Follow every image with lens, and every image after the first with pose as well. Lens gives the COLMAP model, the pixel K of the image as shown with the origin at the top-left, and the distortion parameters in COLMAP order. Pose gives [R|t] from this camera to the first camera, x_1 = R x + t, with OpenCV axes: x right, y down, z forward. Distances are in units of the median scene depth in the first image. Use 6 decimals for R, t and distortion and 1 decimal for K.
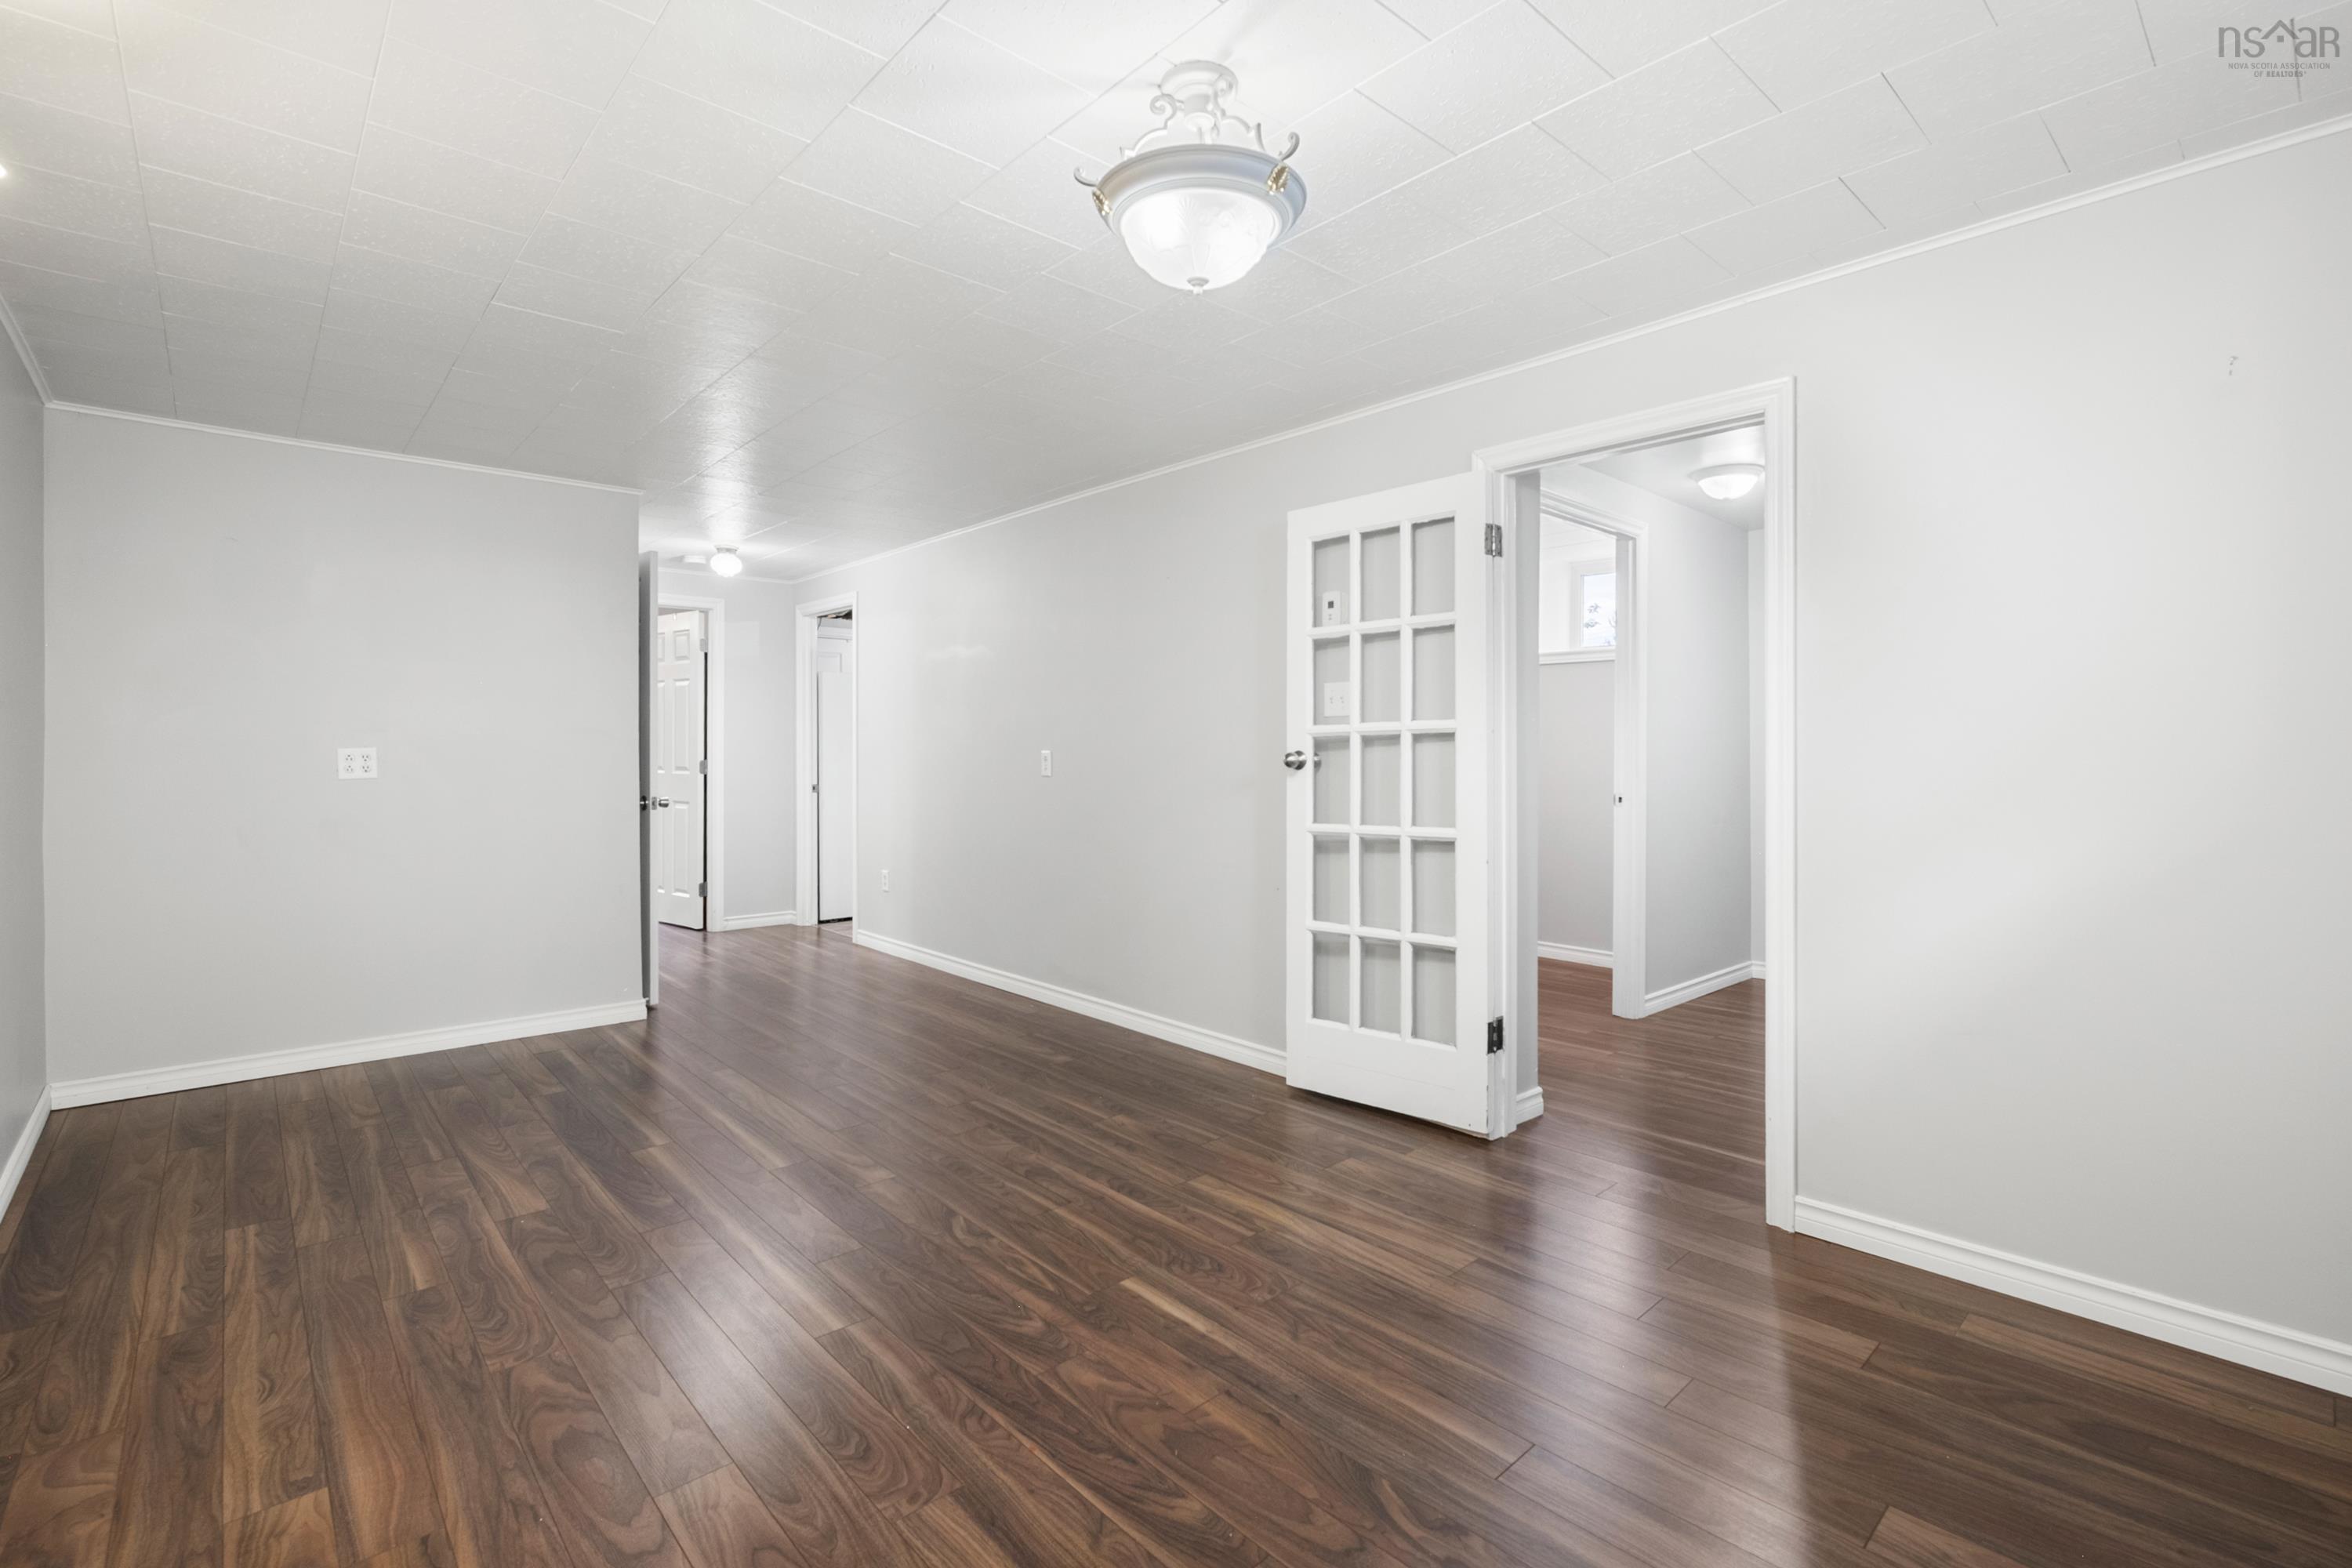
lens RADIAL K [[1040.2, 0, 1180.8], [0, 1040.2, 762.5], [0, 0, 1]] dist [-0.003634, 0.000191]
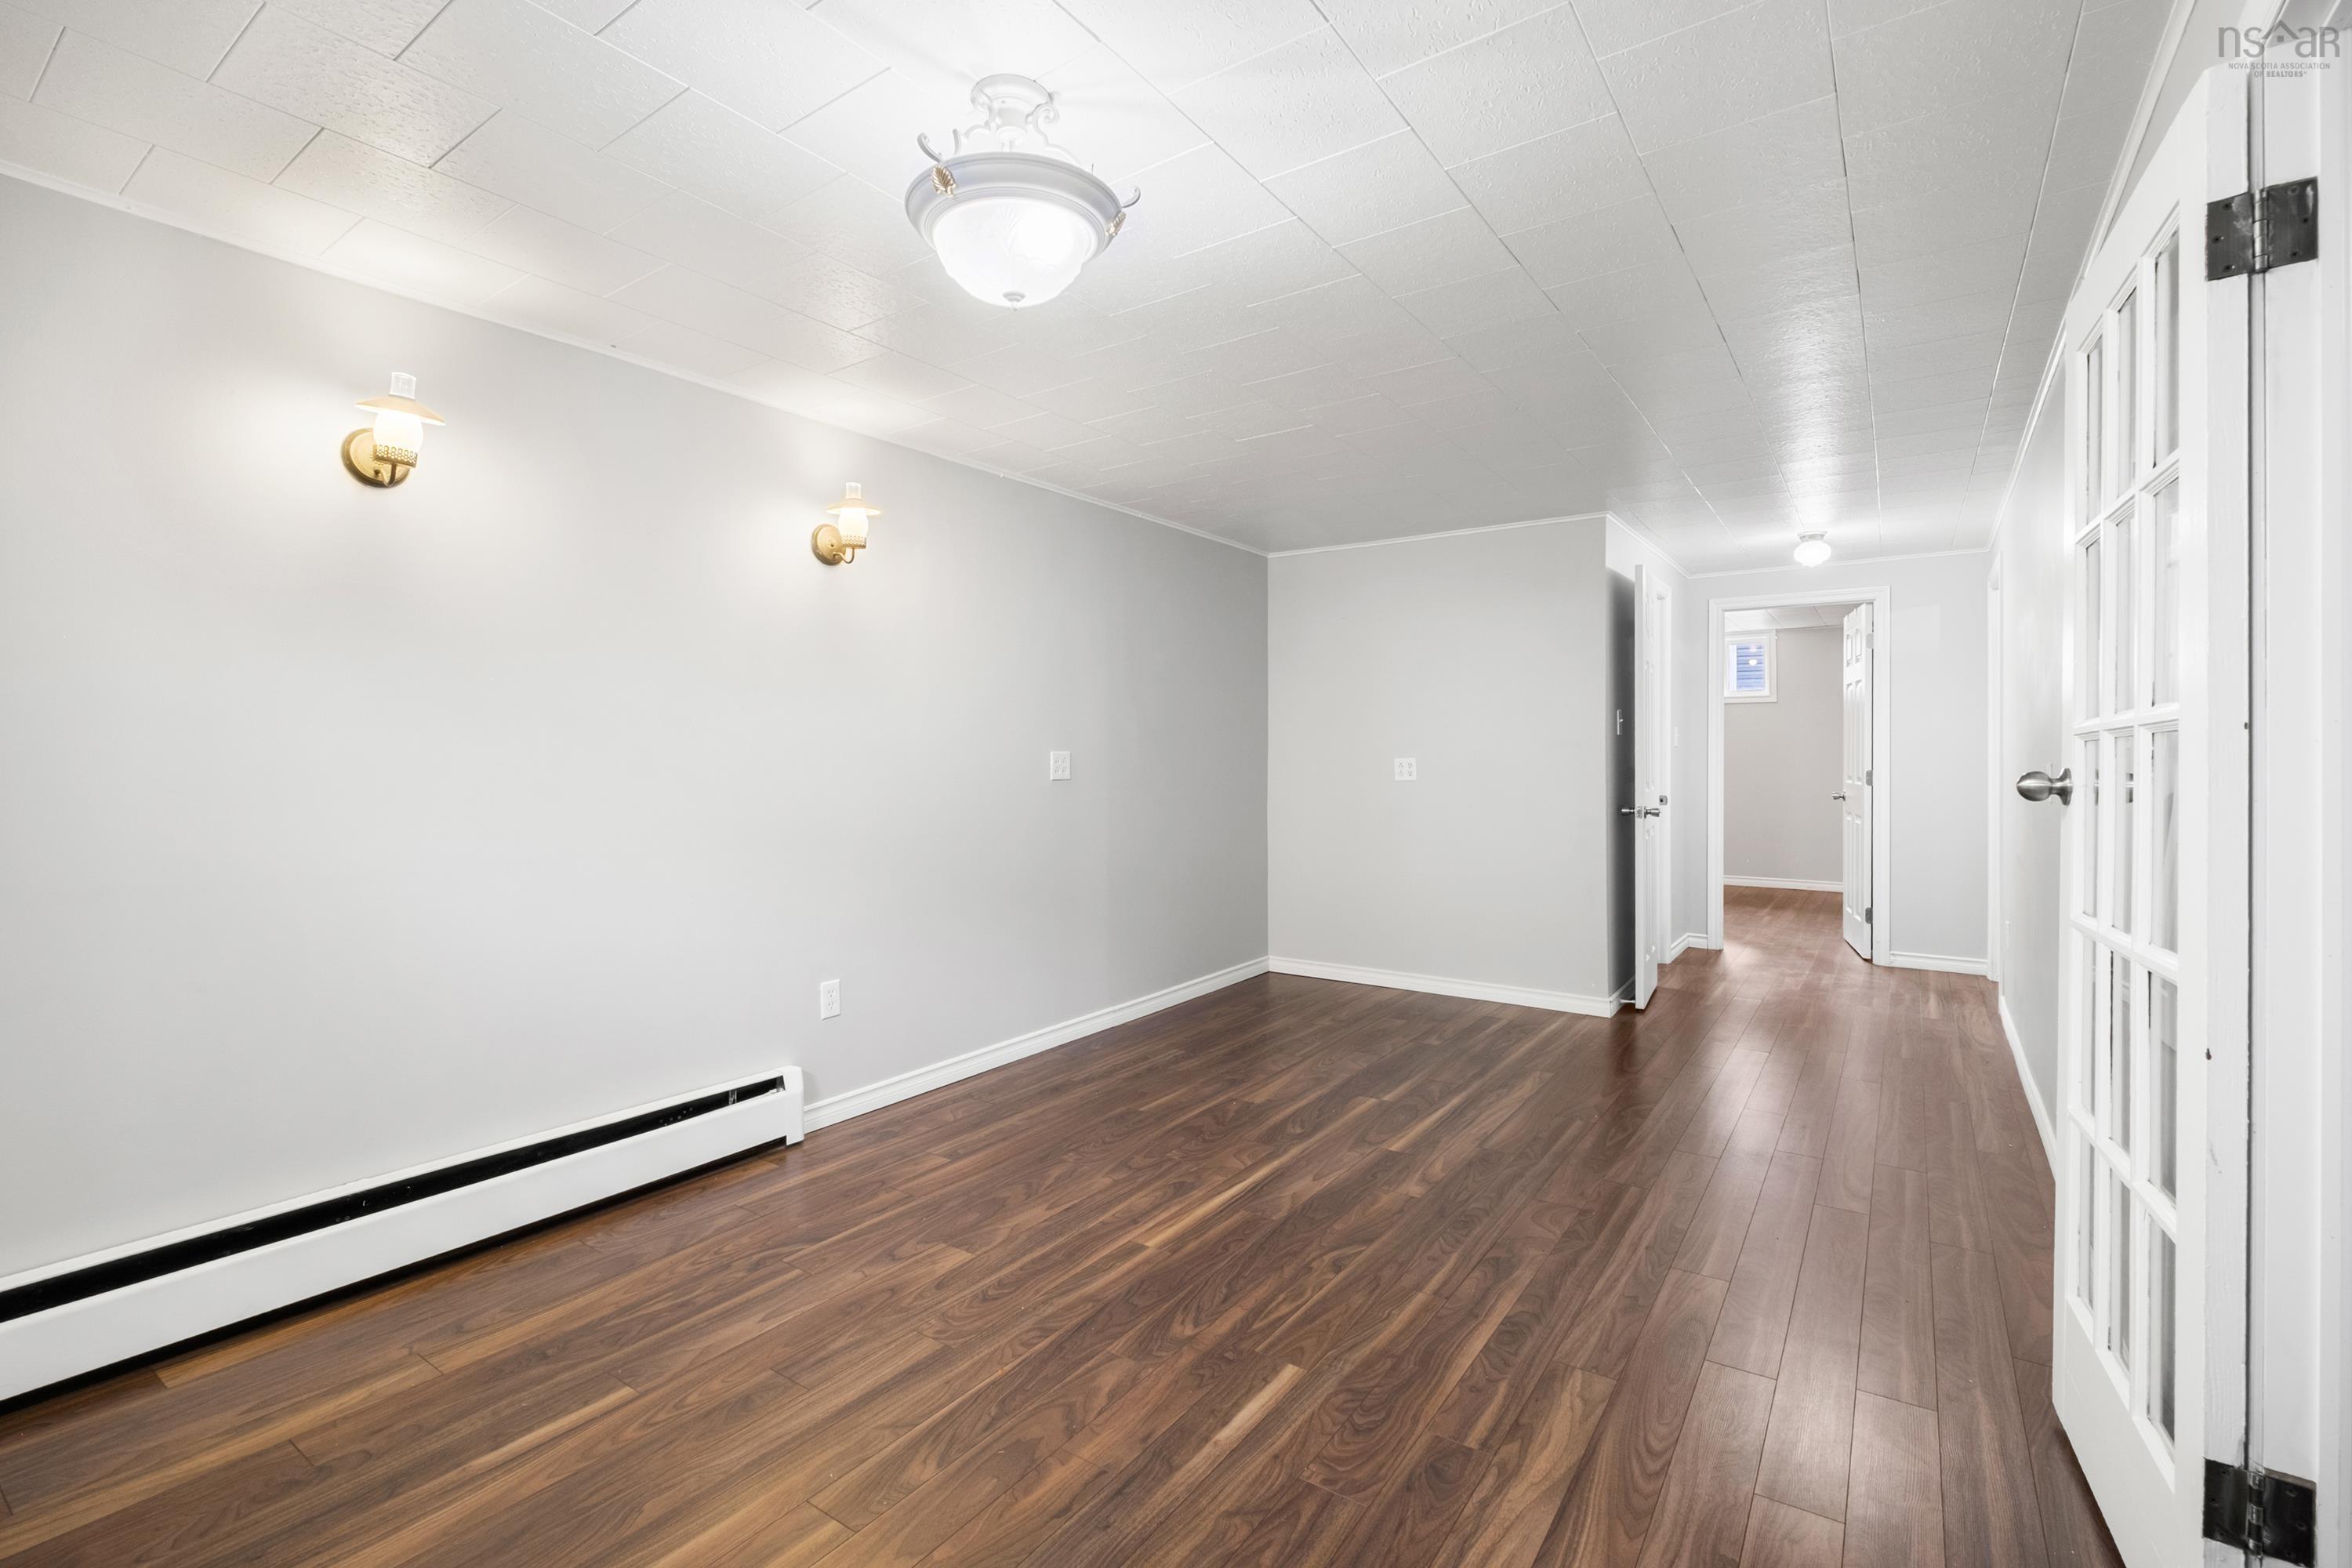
lens RADIAL K [[1040.2, 0, 1224.3], [0, 1040.2, 766.5], [0, 0, 1]] dist [-0.003634, 0.000191]
pose [[0.247352, 0.009899, -0.968875, 0.678709], [-0.010335, 0.999918, 0.007577, -0.015880], [0.968871, 0.008139, 0.247434, 0.622929]]
